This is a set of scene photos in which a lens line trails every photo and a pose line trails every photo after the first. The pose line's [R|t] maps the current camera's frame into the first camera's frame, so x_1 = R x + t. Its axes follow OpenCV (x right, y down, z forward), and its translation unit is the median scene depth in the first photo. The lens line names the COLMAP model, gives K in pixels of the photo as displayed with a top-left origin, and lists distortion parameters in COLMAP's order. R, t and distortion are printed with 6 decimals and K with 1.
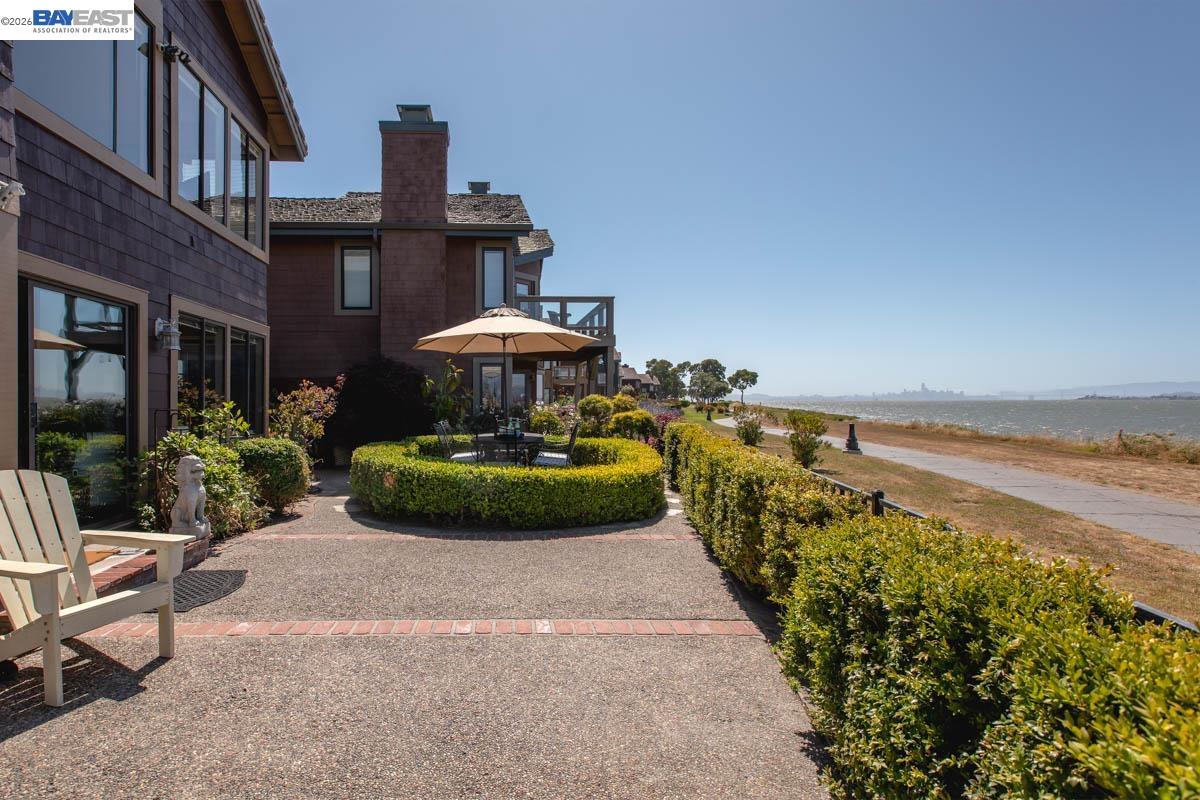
lens RADIAL K [[535.6, 0, 587.9], [0, 535.6, 397.5], [0, 0, 1]] dist [0.002273, -0.000158]
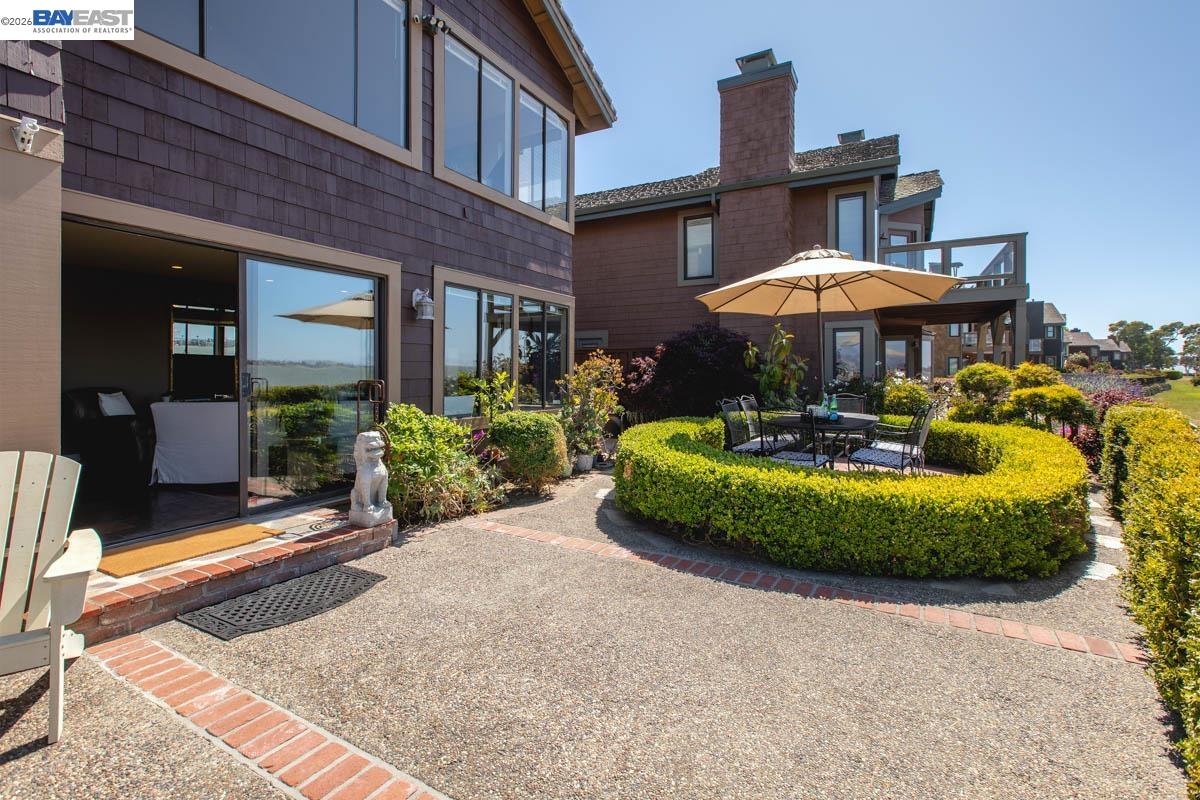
lens RADIAL K [[551.4, 0, 621.2], [0, 551.4, 368.2], [0, 0, 1]] dist [0.004364, -0.000162]
pose [[0.828510, -0.001535, -0.559973, 0.052553], [0.001918, 0.999998, 0.000097, 0.000657], [0.559971, -0.001155, 0.828511, 0.188484]]
